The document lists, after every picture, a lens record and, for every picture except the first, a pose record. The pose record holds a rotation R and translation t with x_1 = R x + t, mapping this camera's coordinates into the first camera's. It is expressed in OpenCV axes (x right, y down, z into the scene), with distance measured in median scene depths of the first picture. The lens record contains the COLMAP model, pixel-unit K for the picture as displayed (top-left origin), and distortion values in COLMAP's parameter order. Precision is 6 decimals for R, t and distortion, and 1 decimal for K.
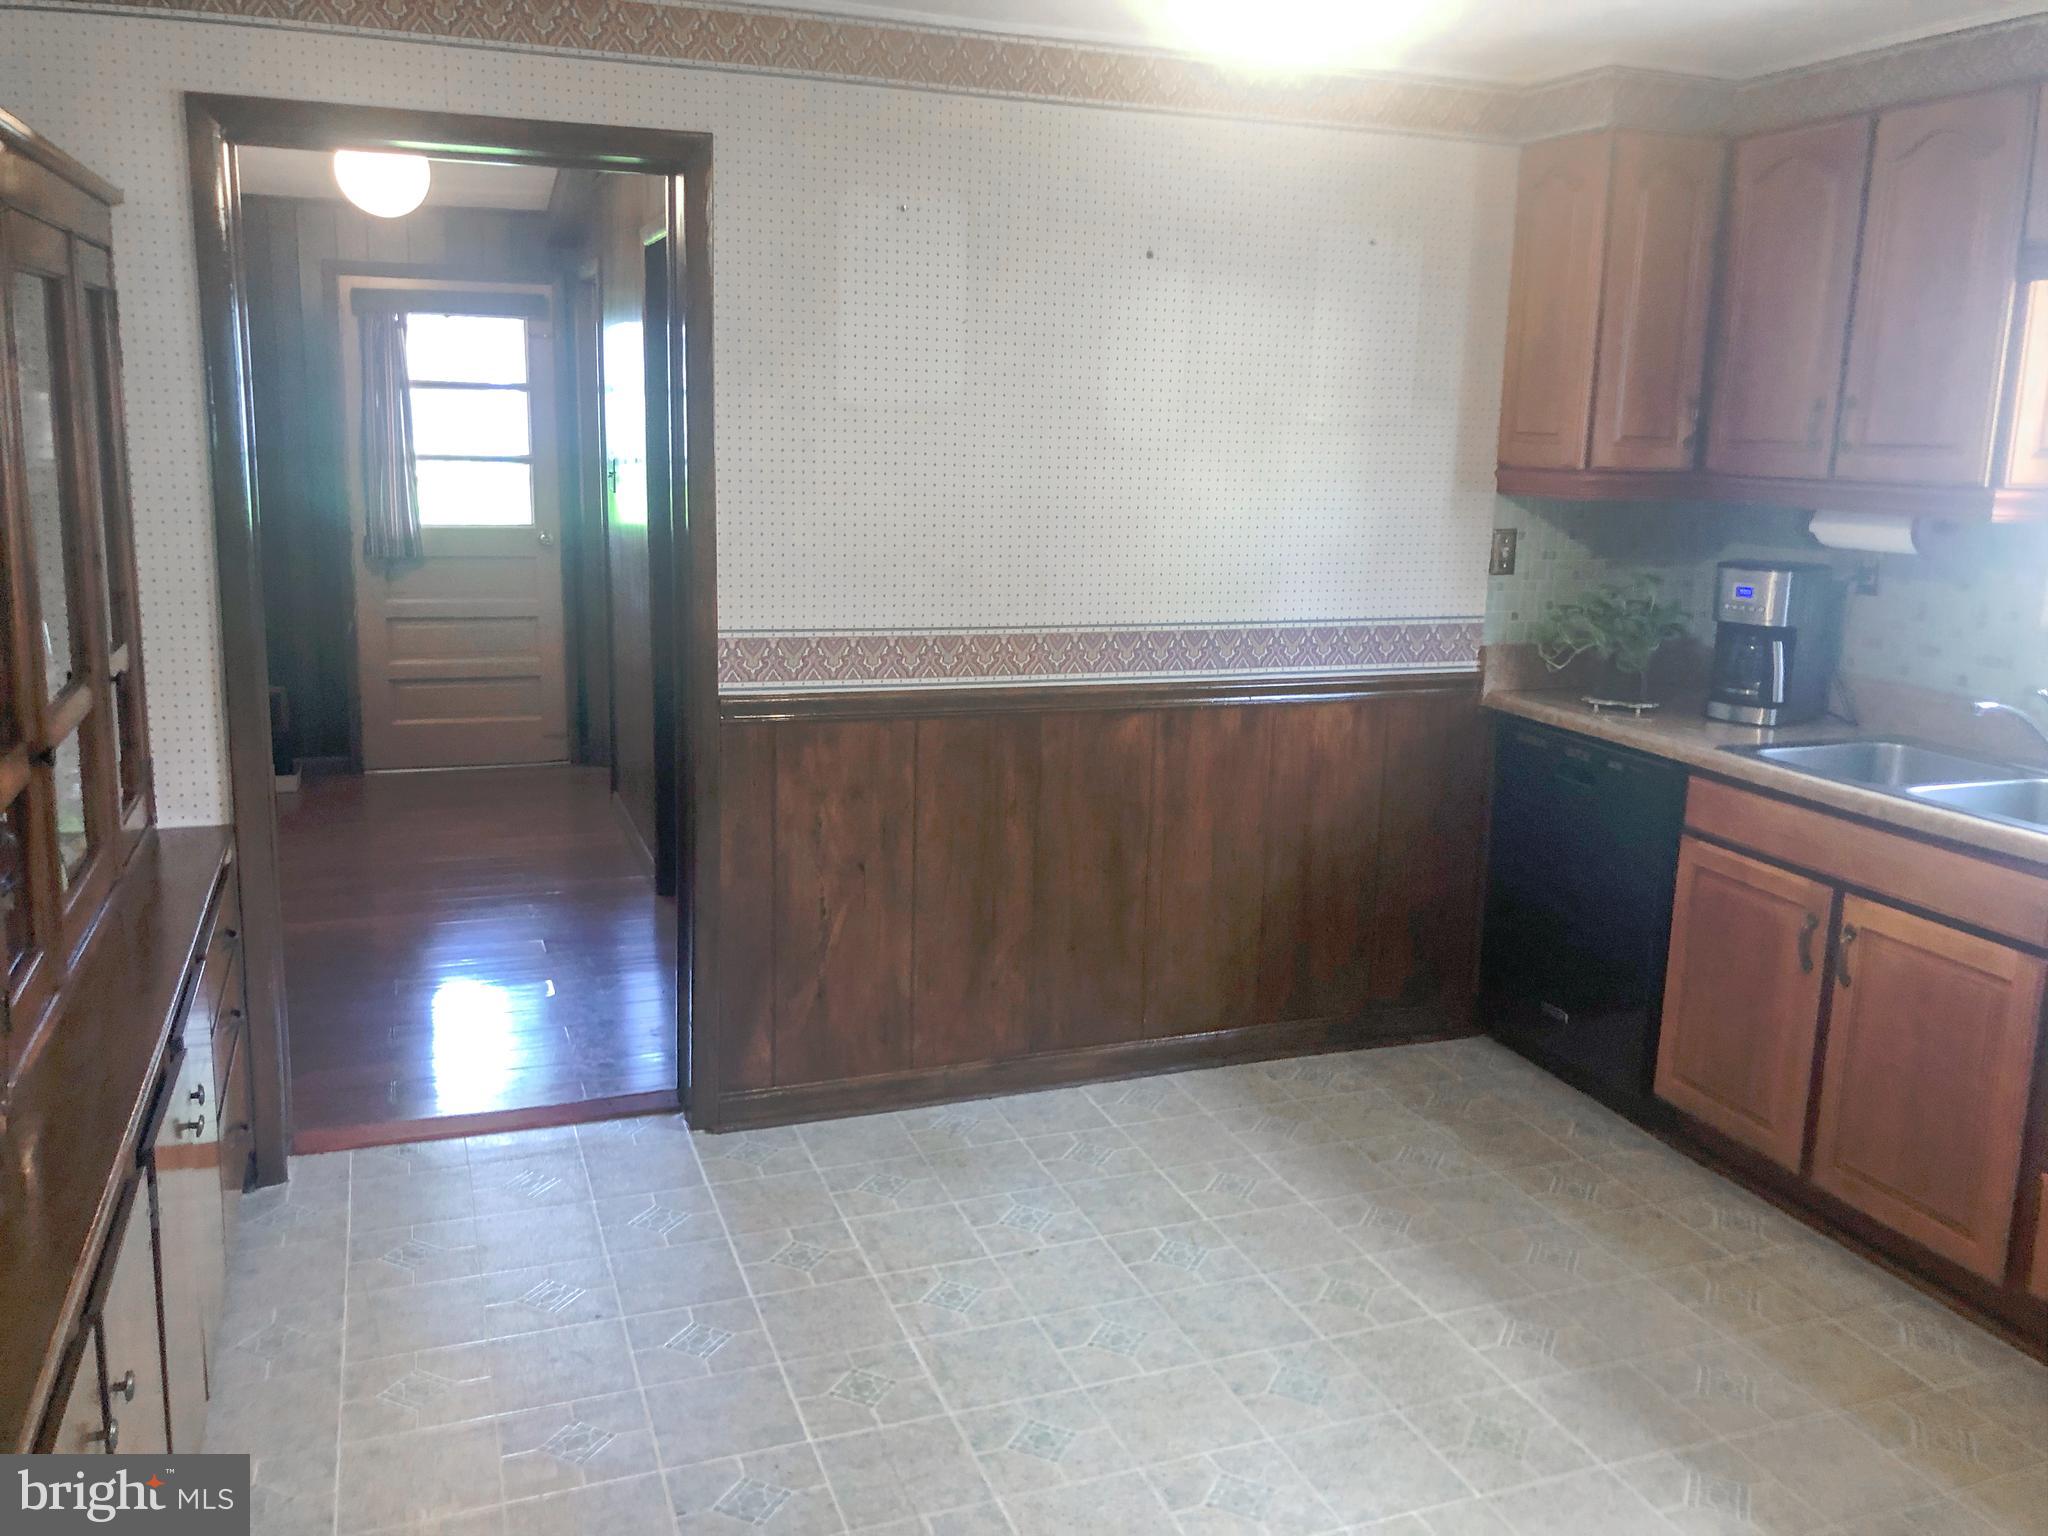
lens RADIAL K [[1683.4, 0, 1030.7], [0, 1683.4, 739.2], [0, 0, 1]] dist [0.039018, -0.031742]
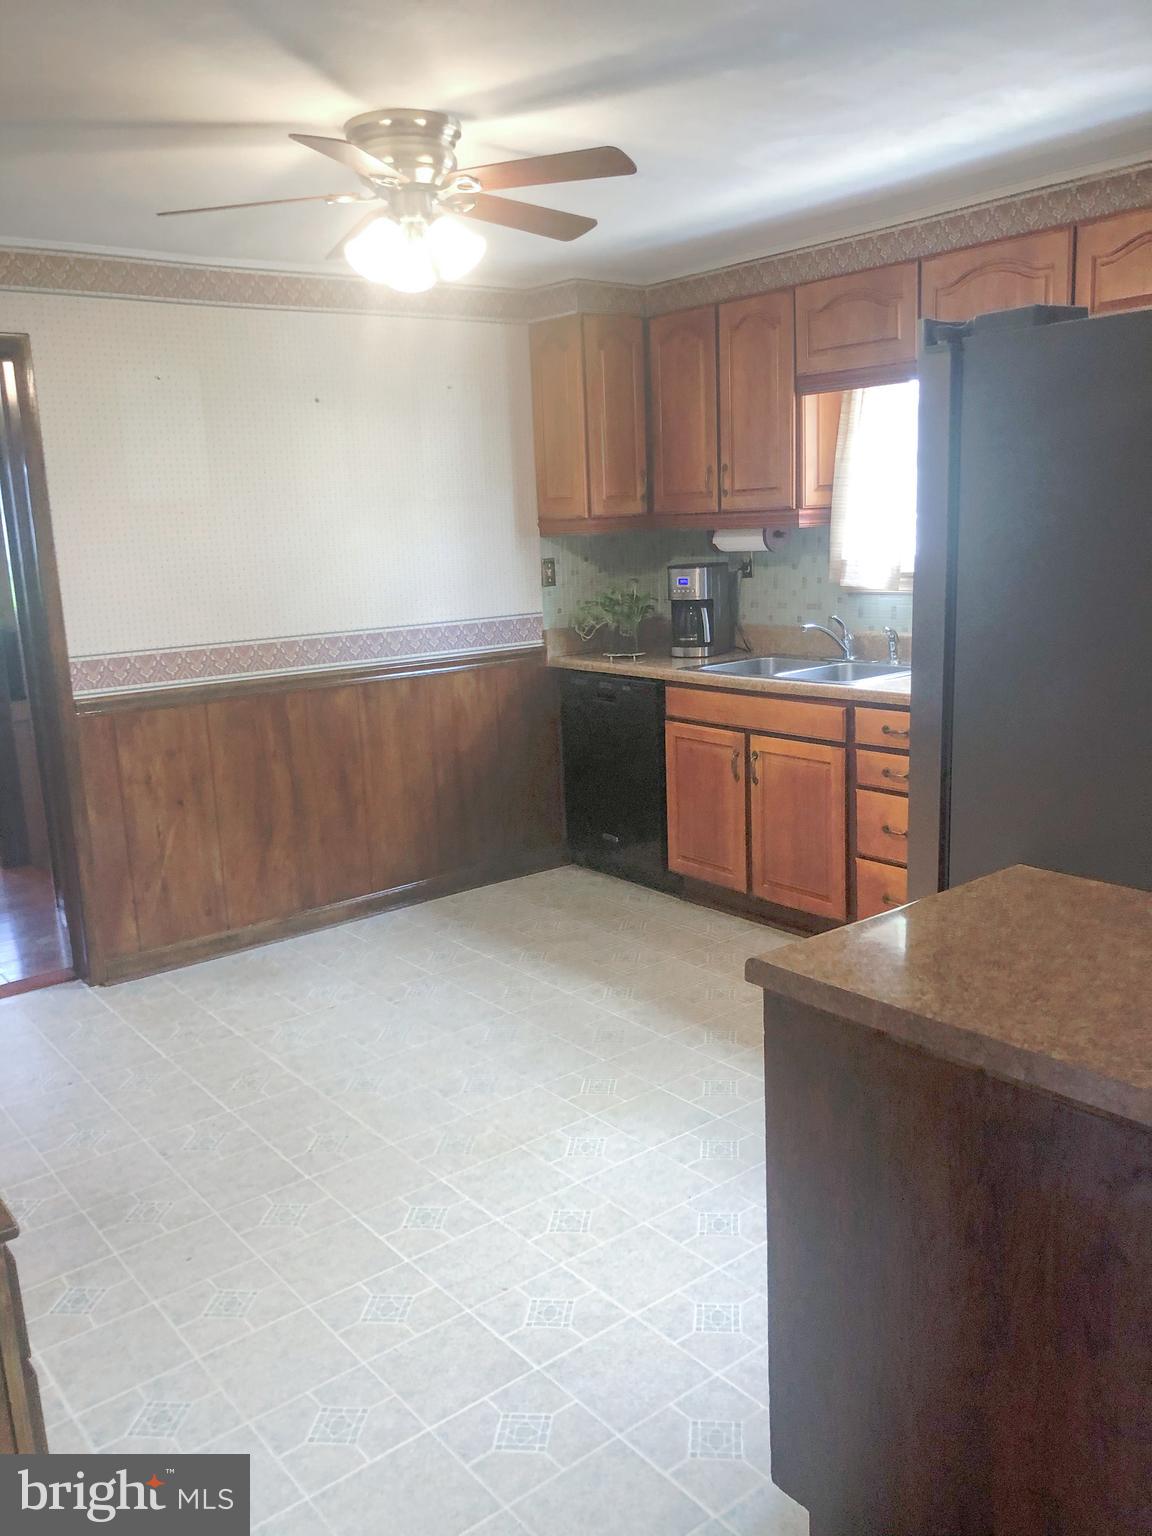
lens RADIAL K [[1262.6, 0, 575.0], [0, 1262.6, 791.3], [0, 0, 1]] dist [0.039018, -0.031742]
pose [[0.950145, -0.129587, 0.283604, -0.088071], [0.122392, 0.991549, 0.043023, 0.061339], [-0.286782, -0.006167, 0.957976, -0.232552]]
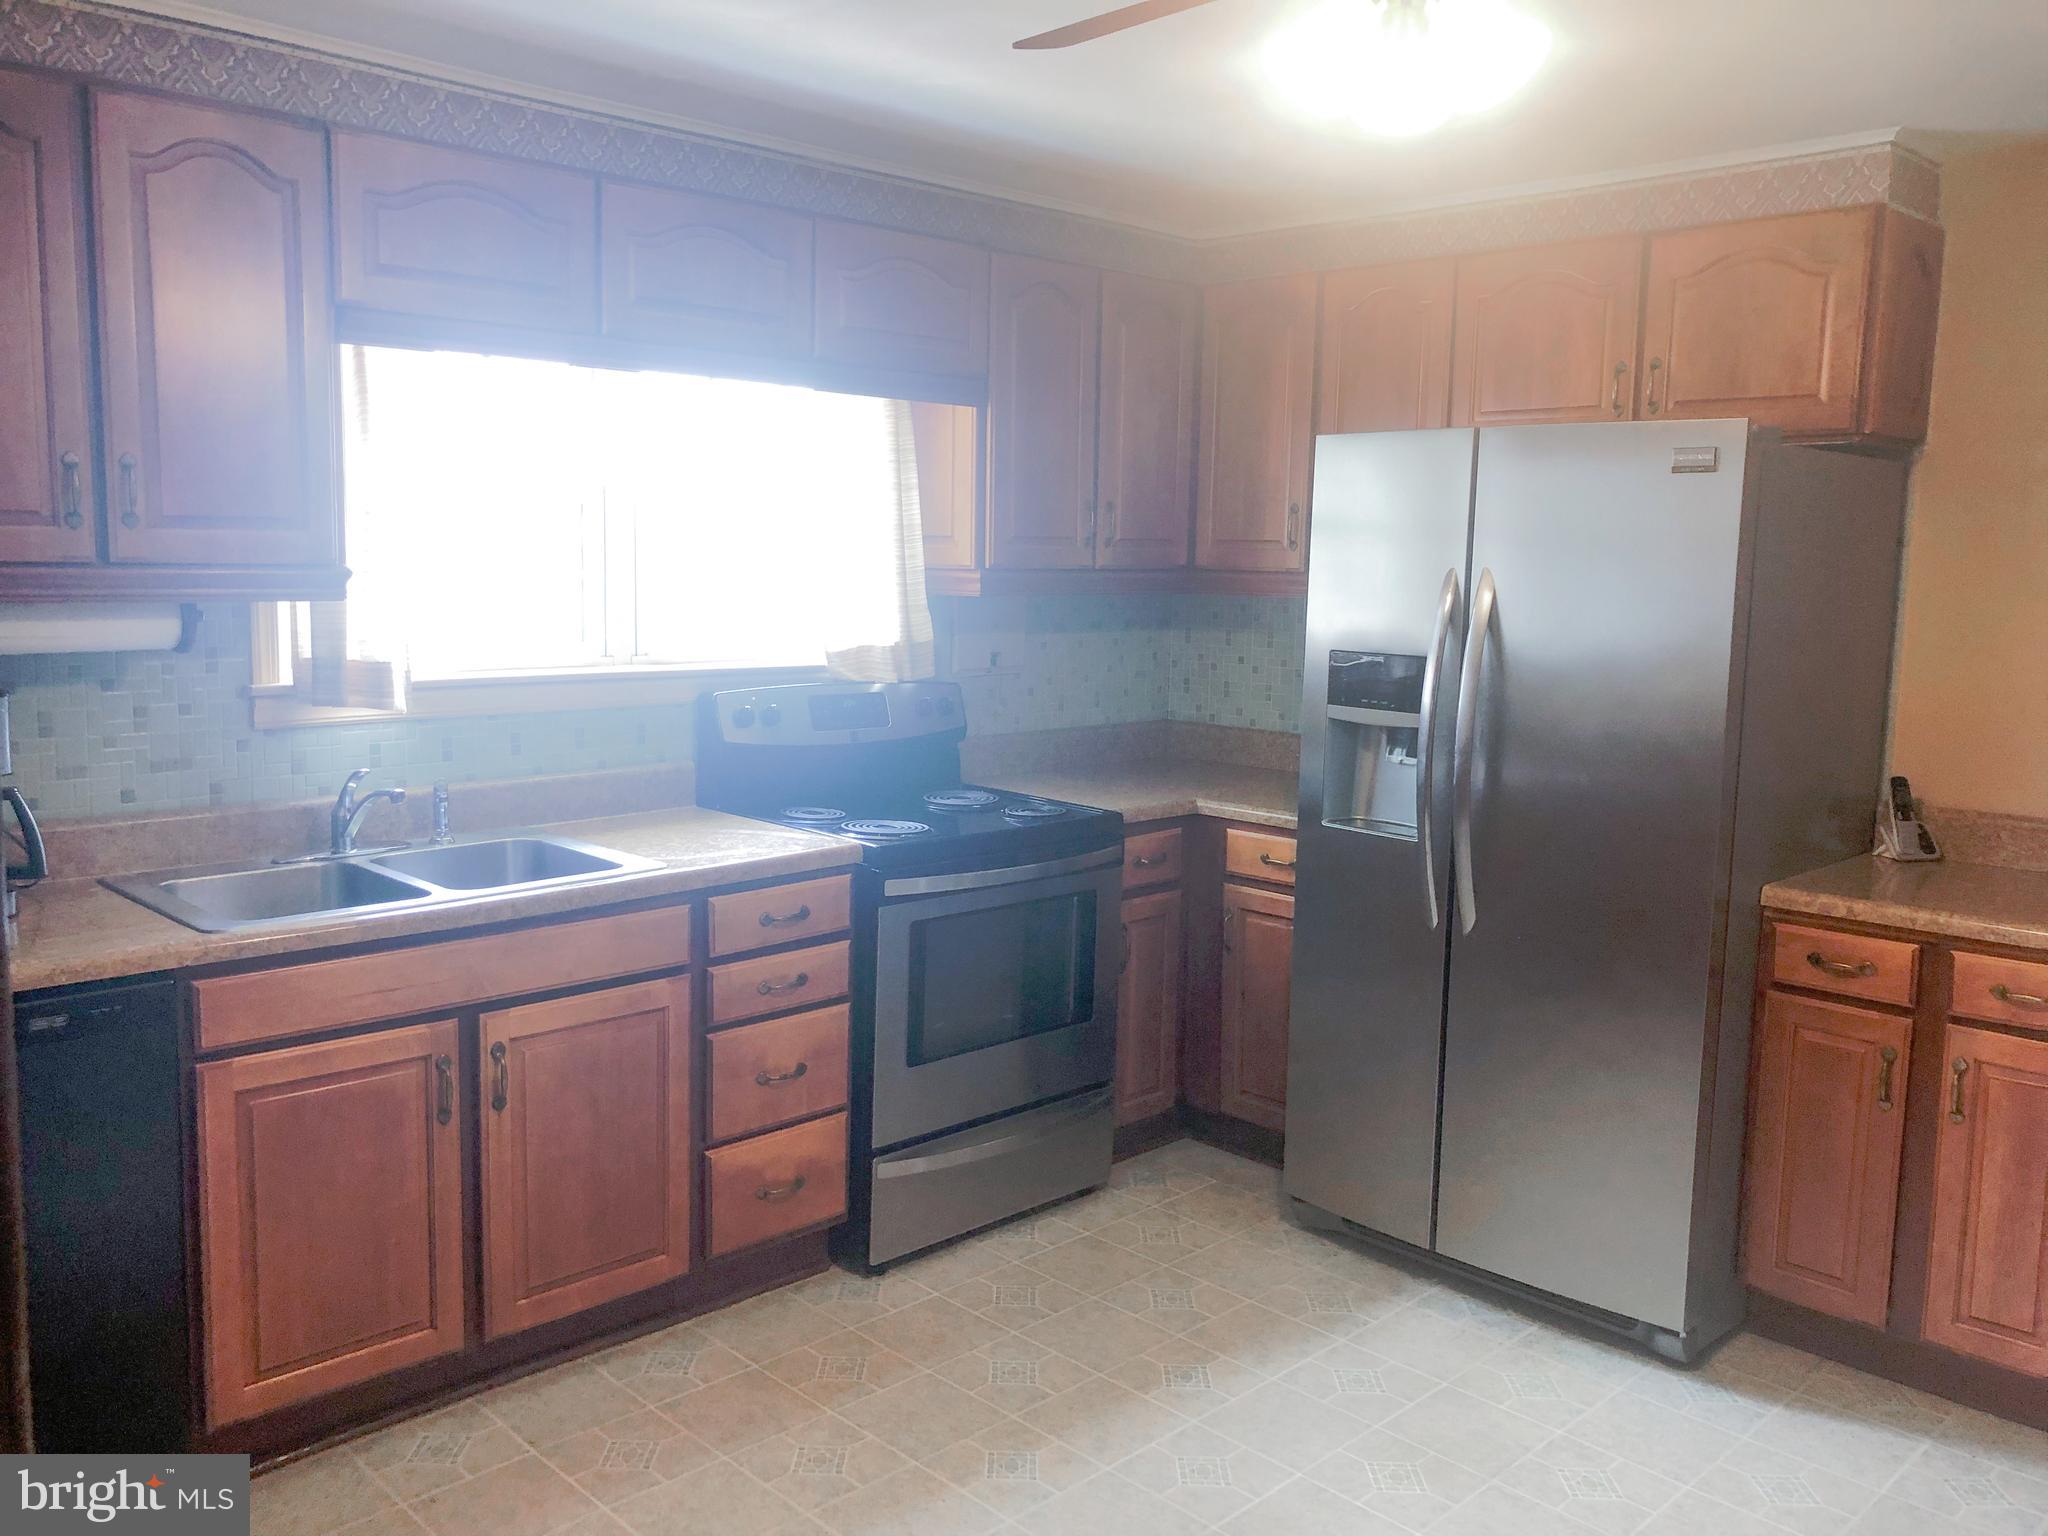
lens RADIAL K [[1683.4, 0, 1023.9], [0, 1683.4, 745.6], [0, 0, 1]] dist [0.039018, -0.031742]
pose [[-0.408100, -0.138129, 0.902427, -0.380027], [0.144344, 0.966291, 0.213180, -0.174500], [-0.901454, 0.217259, -0.374405, 0.923980]]
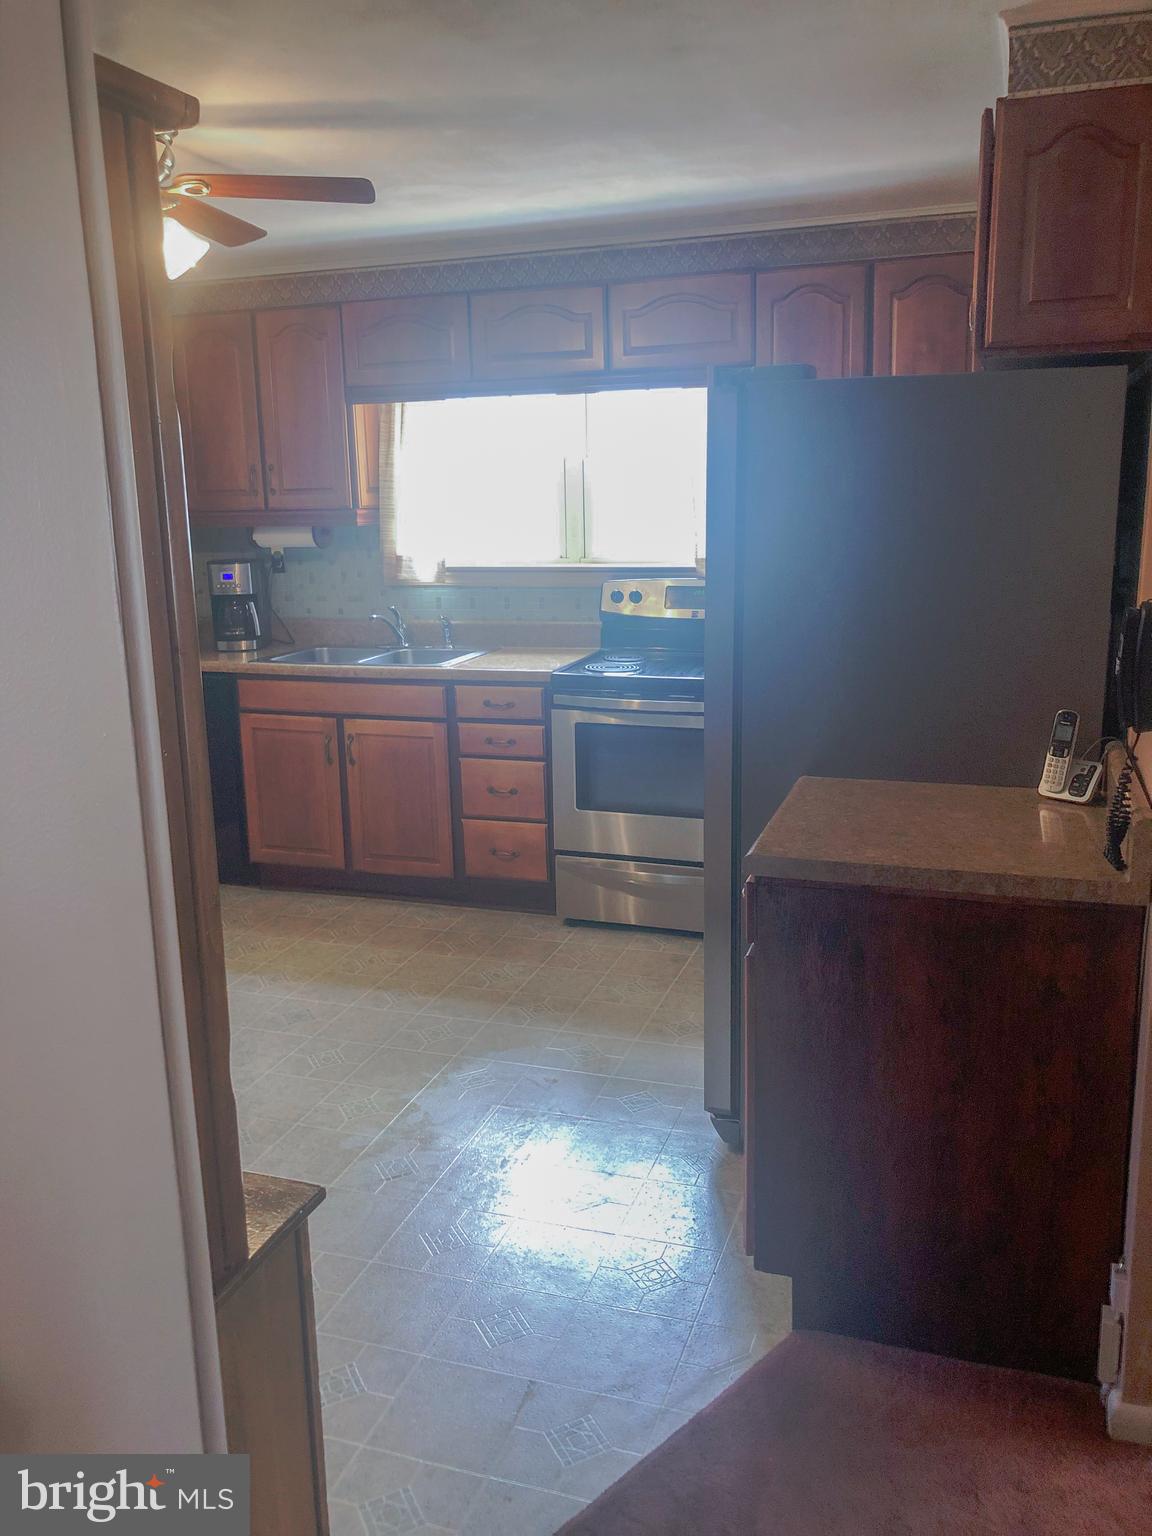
lens RADIAL K [[1262.6, 0, 586.6], [0, 1262.6, 759.9], [0, 0, 1]] dist [0.039018, -0.031742]
pose [[0.633369, -0.202865, 0.746786, -0.390807], [0.183775, 0.976851, 0.109497, 0.025425], [-0.751712, 0.067888, 0.655988, -0.147085]]
